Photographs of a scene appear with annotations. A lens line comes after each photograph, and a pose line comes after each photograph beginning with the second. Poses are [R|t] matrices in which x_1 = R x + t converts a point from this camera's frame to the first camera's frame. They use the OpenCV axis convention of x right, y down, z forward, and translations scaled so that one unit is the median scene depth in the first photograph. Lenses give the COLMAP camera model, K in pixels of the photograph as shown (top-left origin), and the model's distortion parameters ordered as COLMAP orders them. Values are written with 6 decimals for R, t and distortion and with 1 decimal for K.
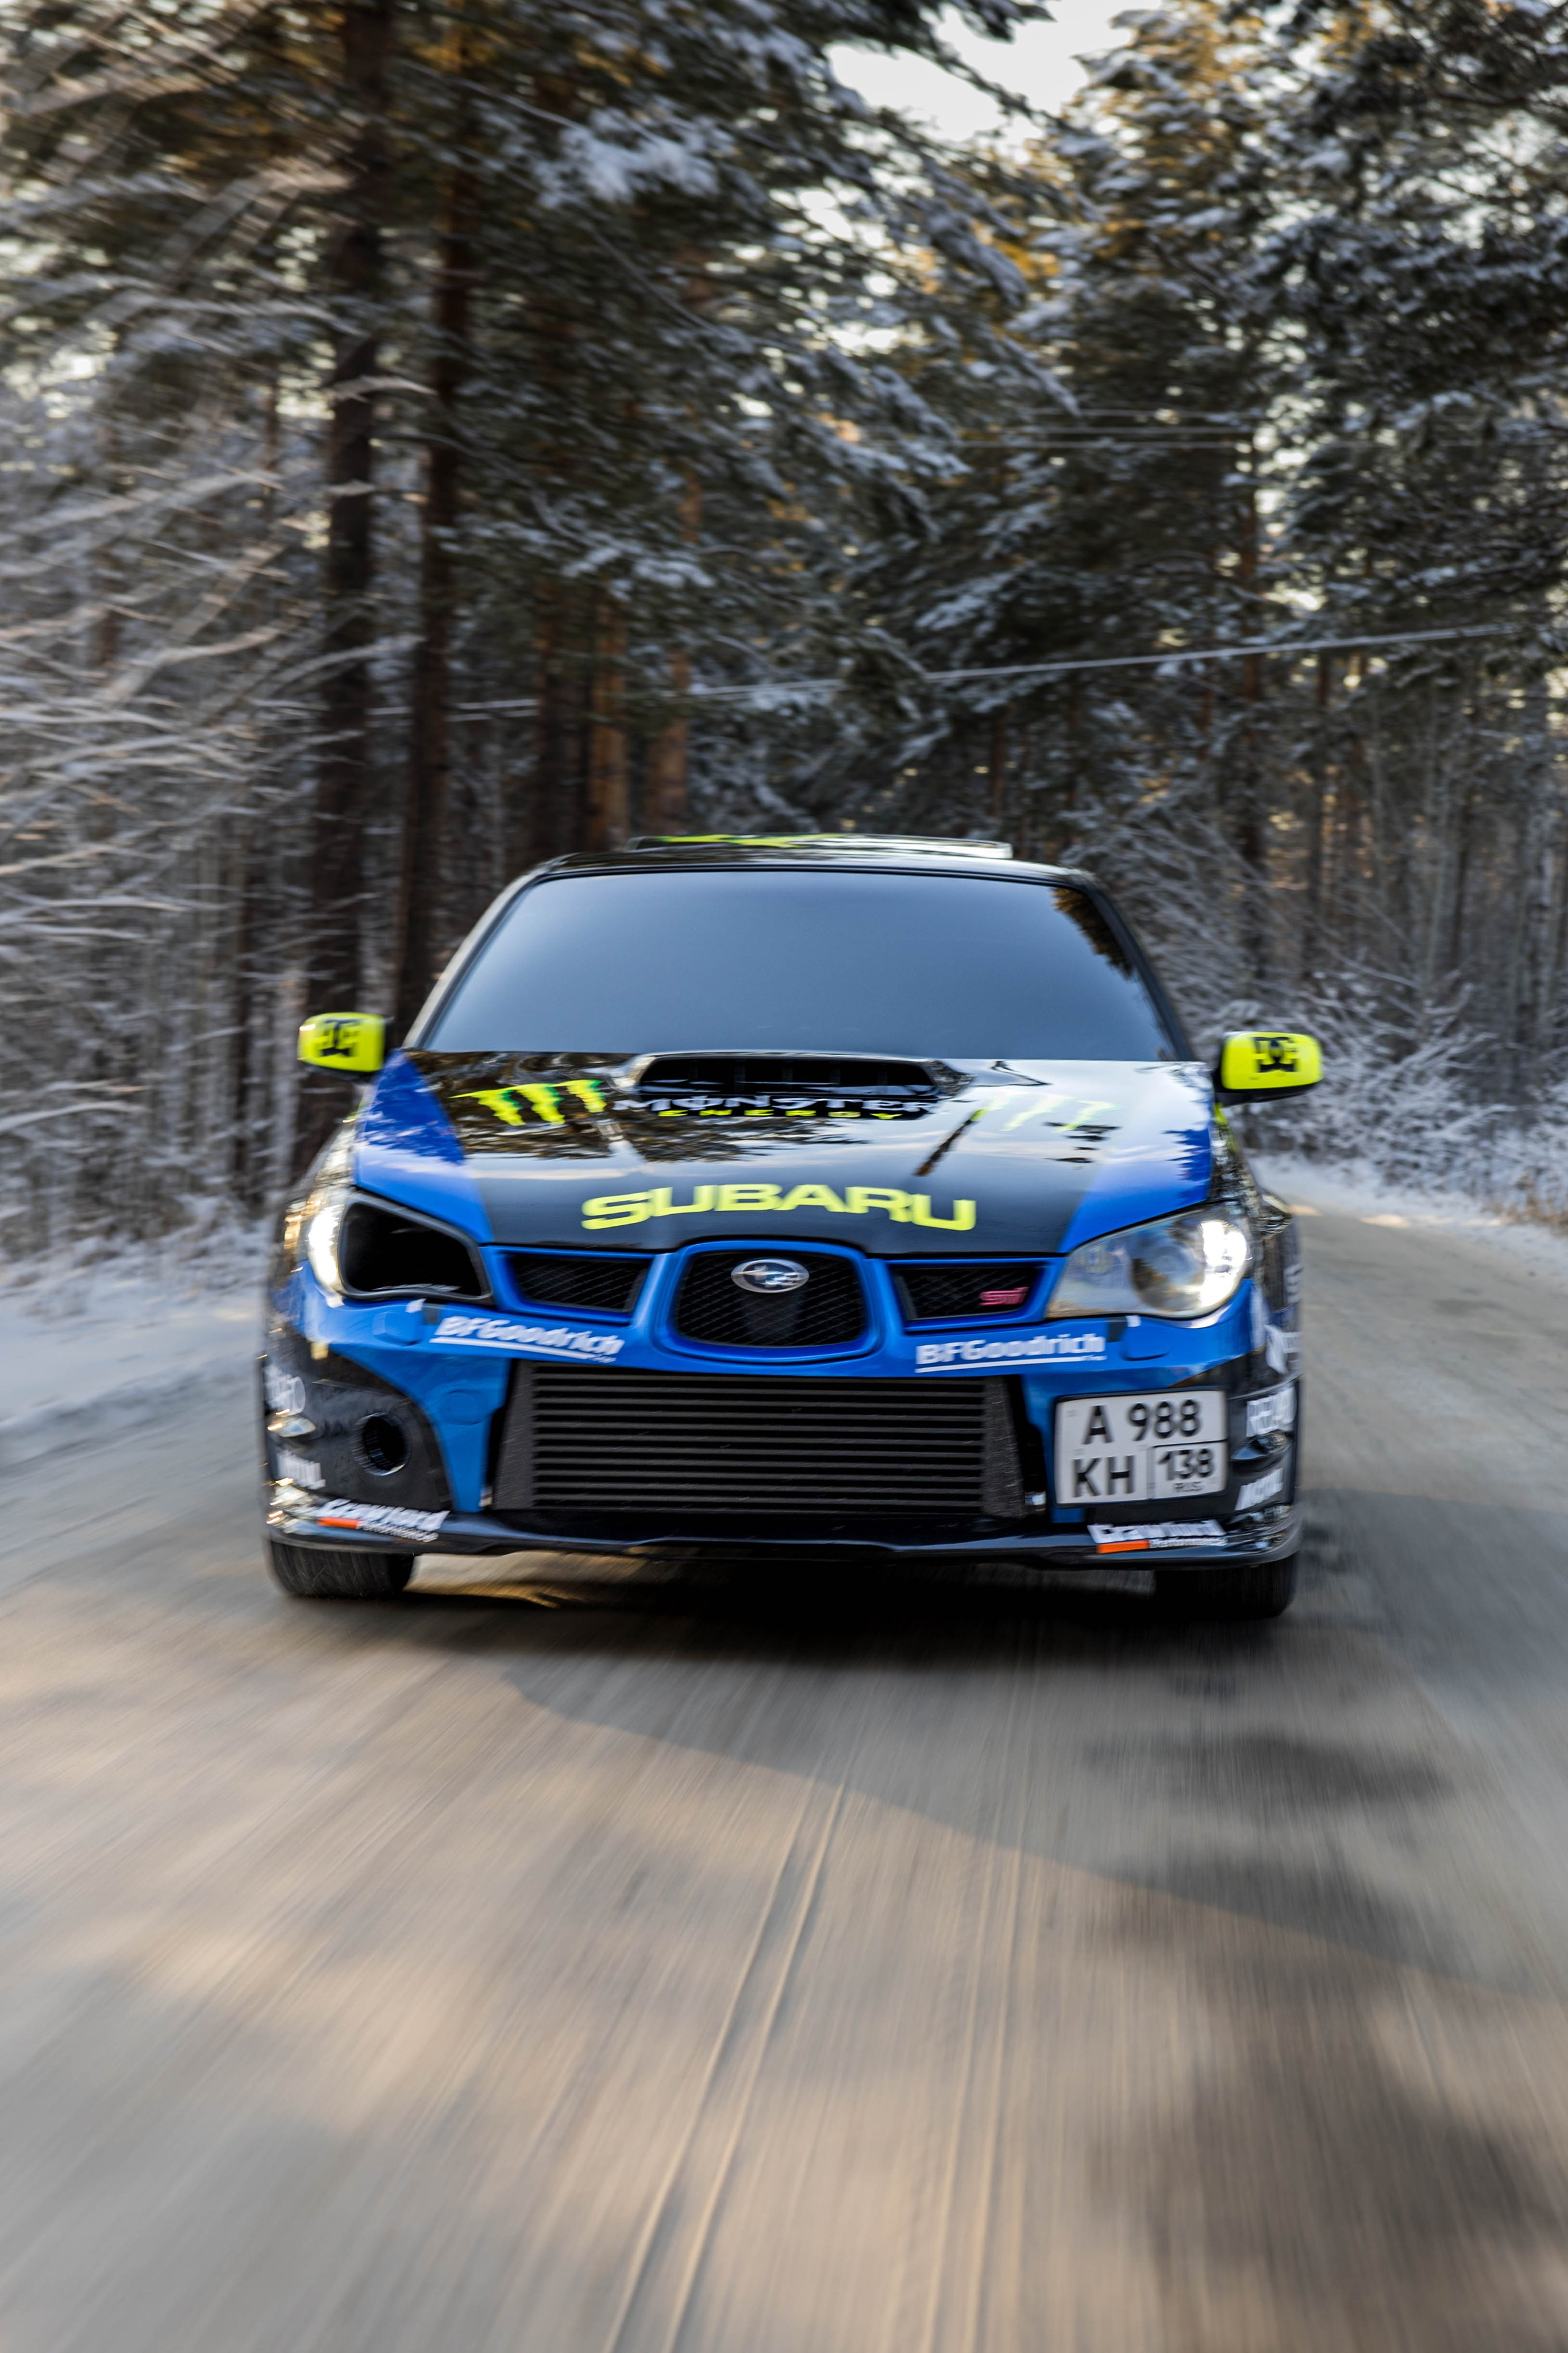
lens RADIAL K [[4719.4, 0, 784.0], [0, 4719.4, 1176.5], [0, 0, 1]] dist [-0.048594, -0.042243]
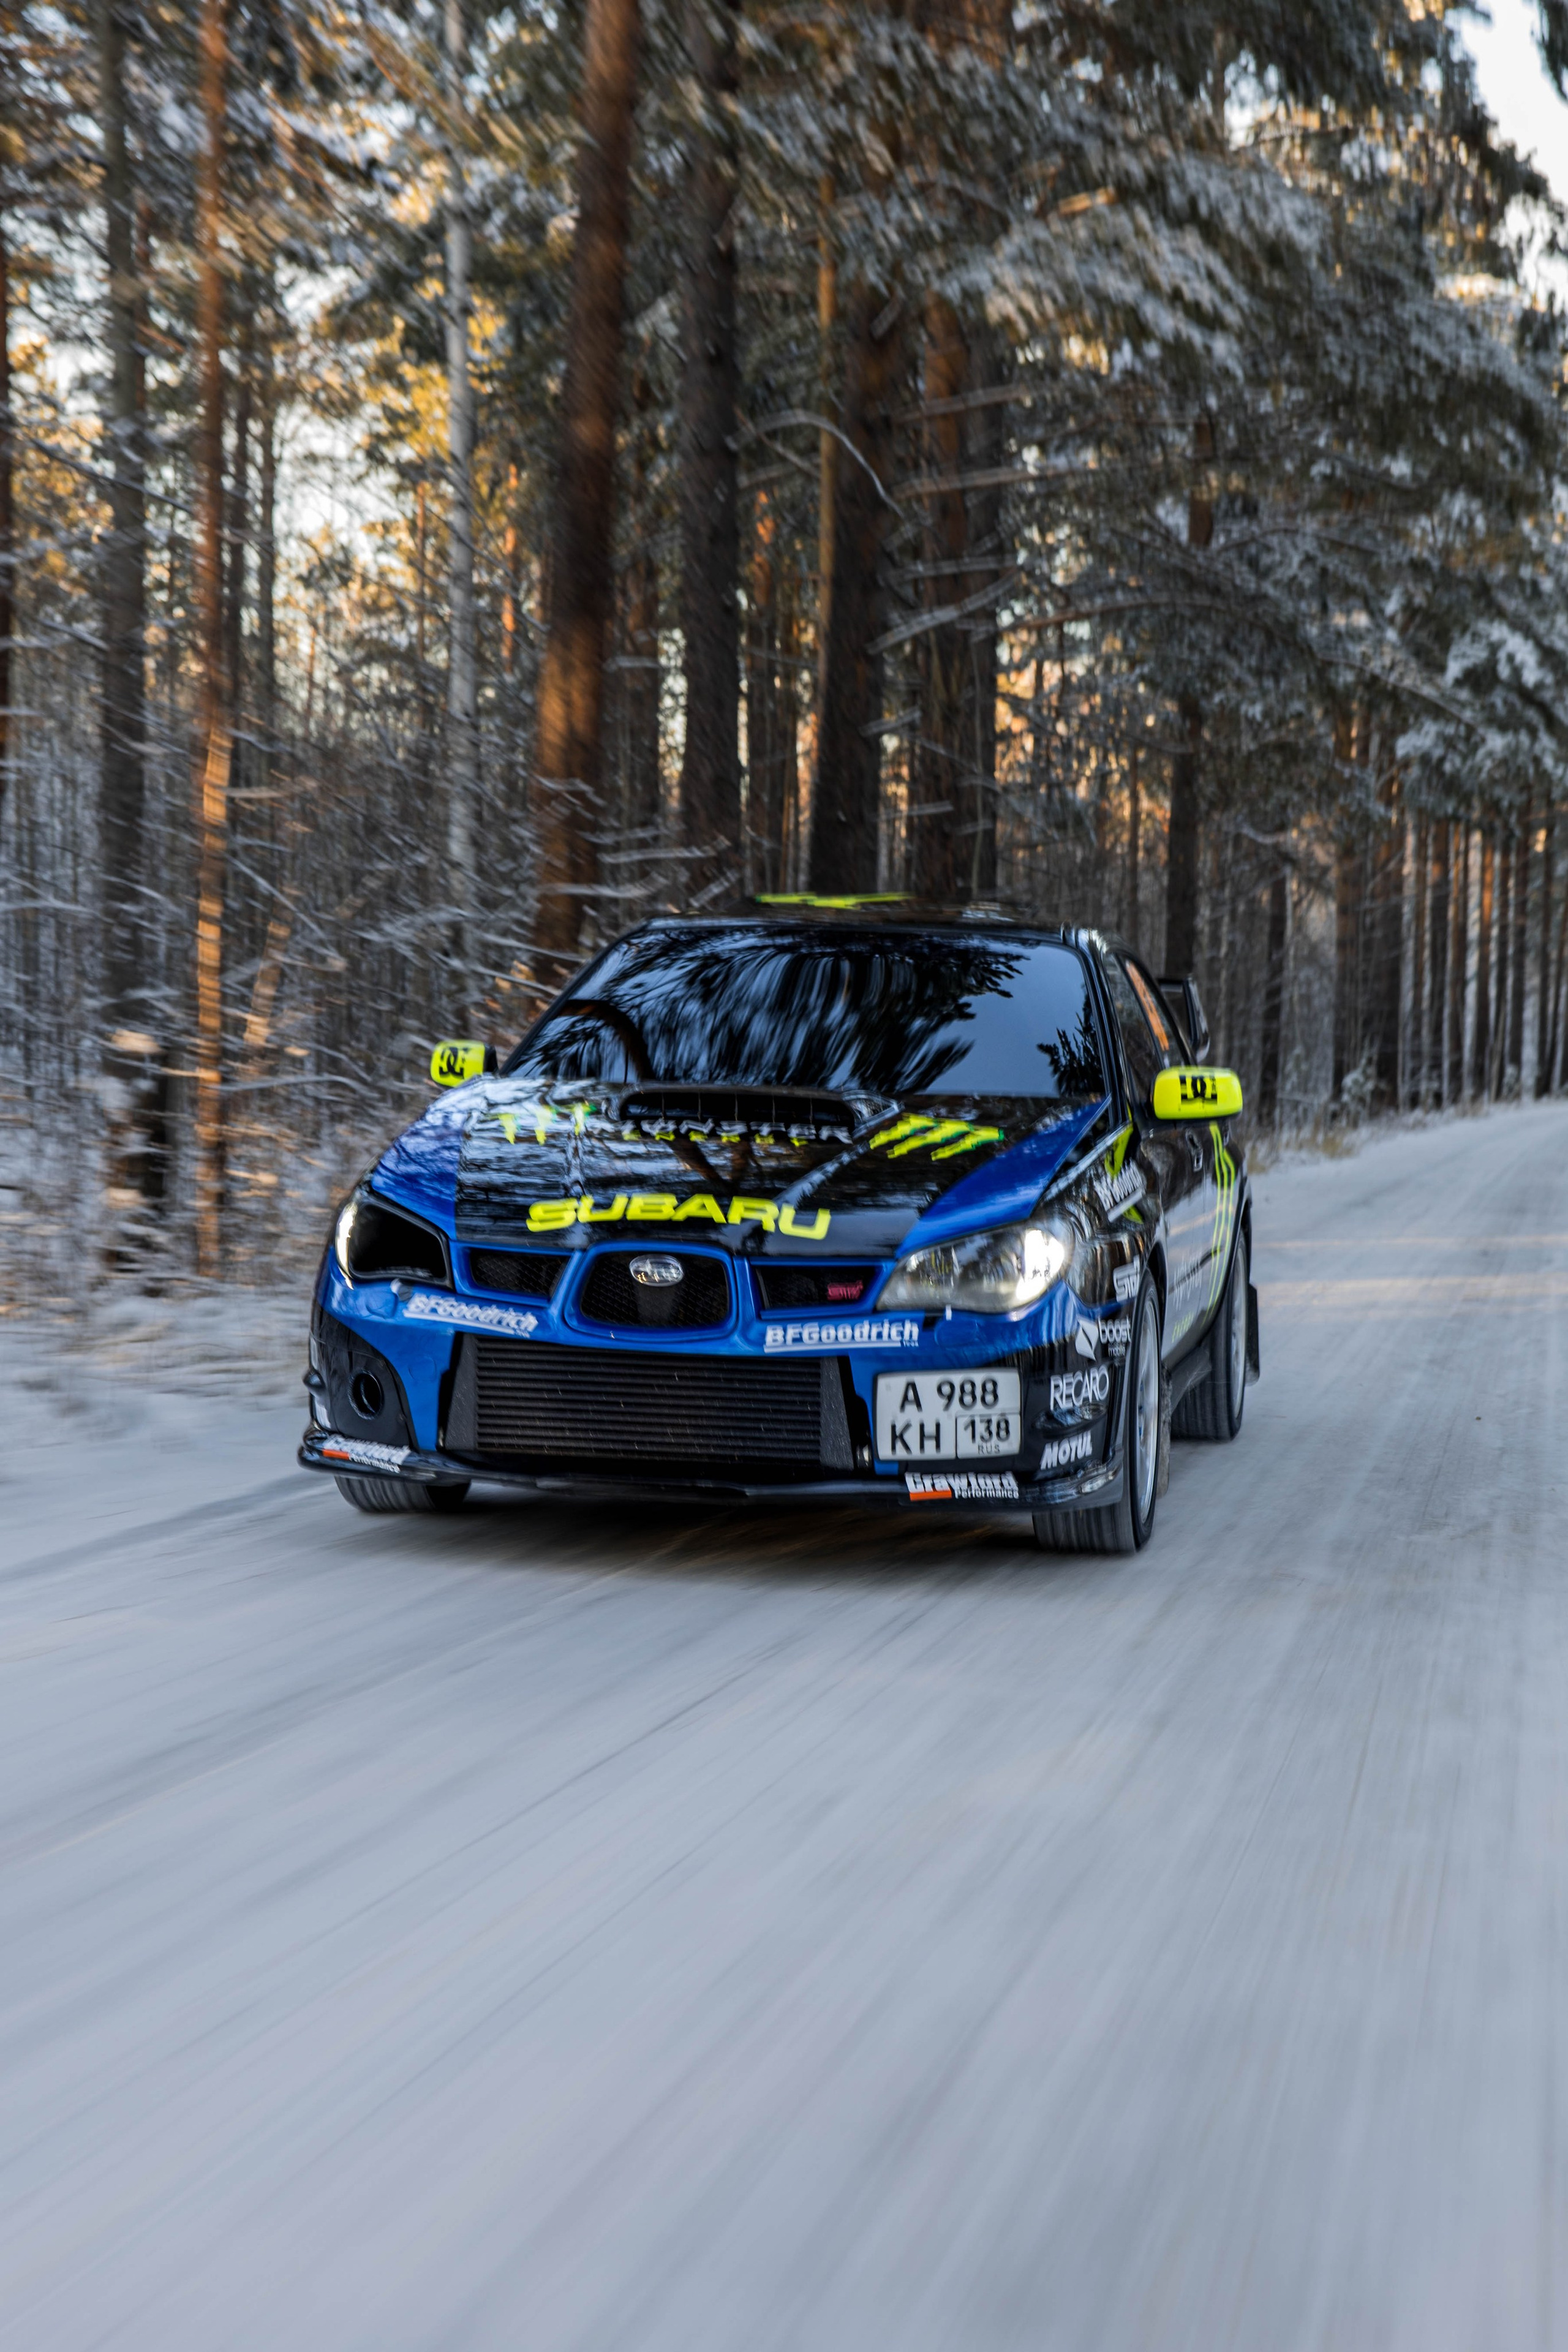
lens RADIAL K [[4717.8, 0, 784.0], [0, 4717.8, 1176.0], [0, 0, 1]] dist [-0.048594, -0.042243]
pose [[0.984743, 0.020362, -0.172818, 0.246395], [-0.016874, 0.999624, 0.021630, -0.032076], [0.173193, -0.018384, 0.984716, -0.237203]]
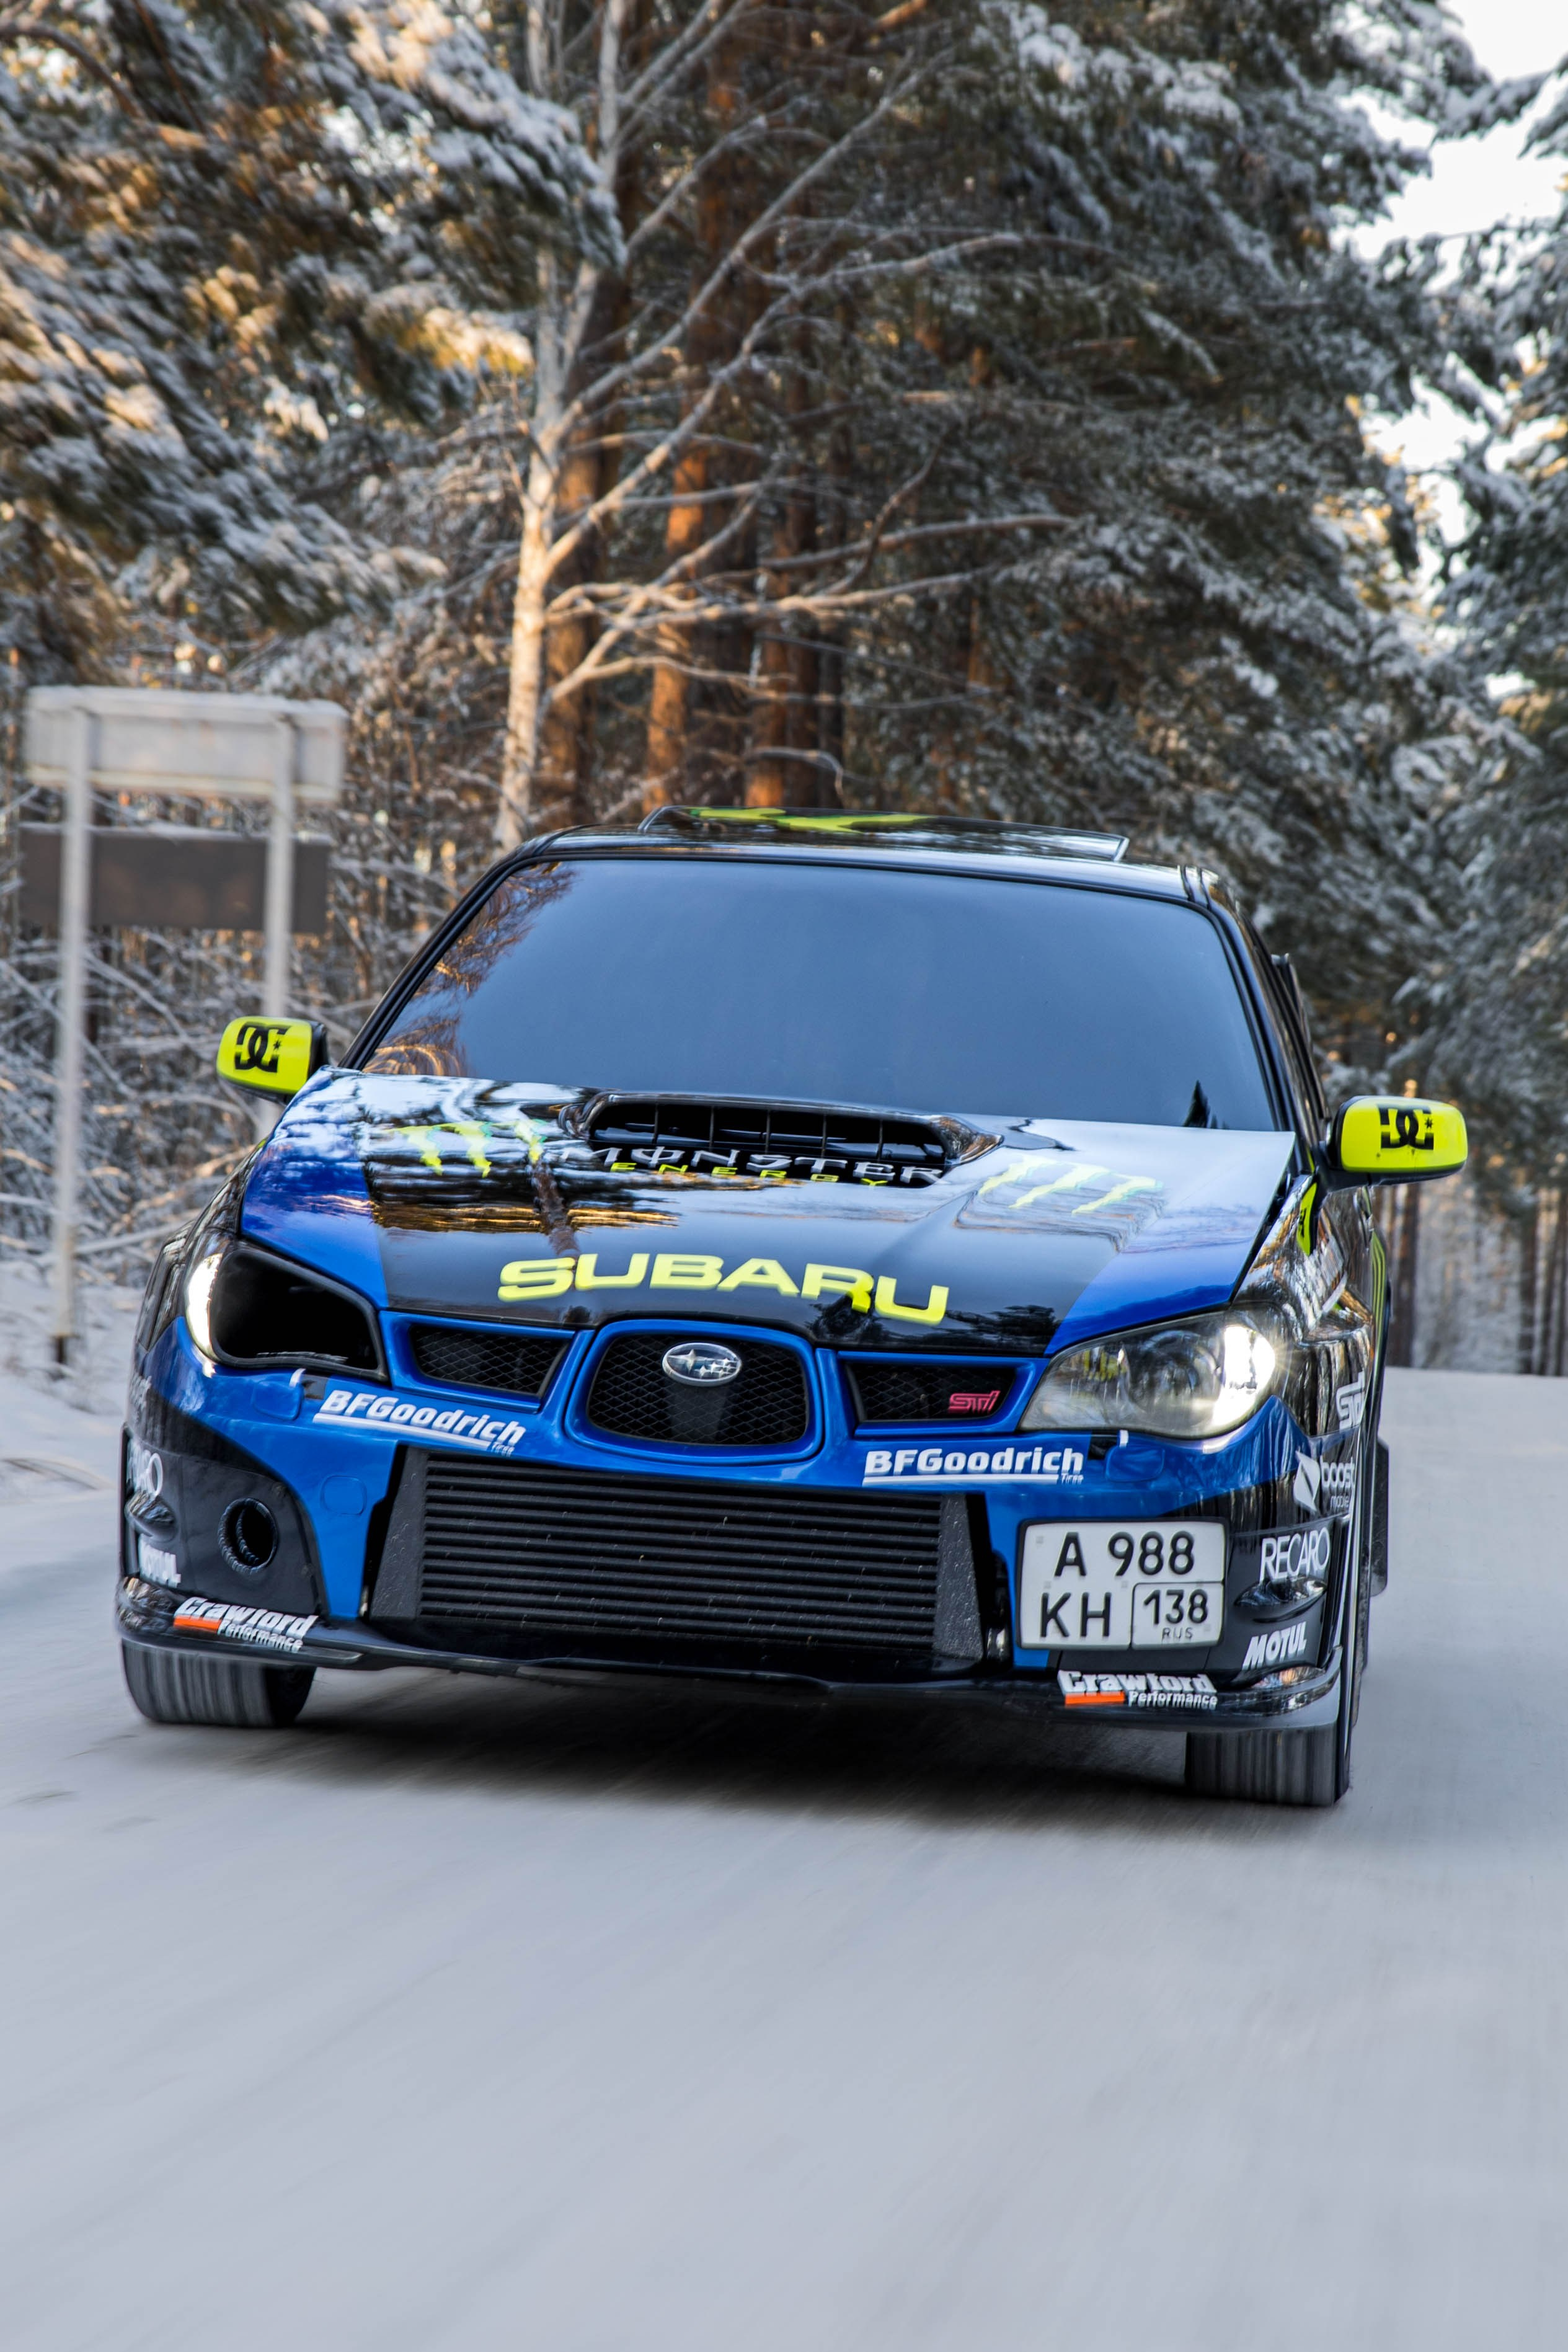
lens RADIAL K [[8407.9, 0, 748.0], [0, 8407.9, 1173.4], [0, 0, 1]] dist [0.133480, -0.016356]
pose [[0.996361, 0.049952, -0.069066, 0.109304], [-0.050239, 0.998734, -0.002424, -0.010320], [0.068858, 0.005885, 0.997609, -0.534195]]
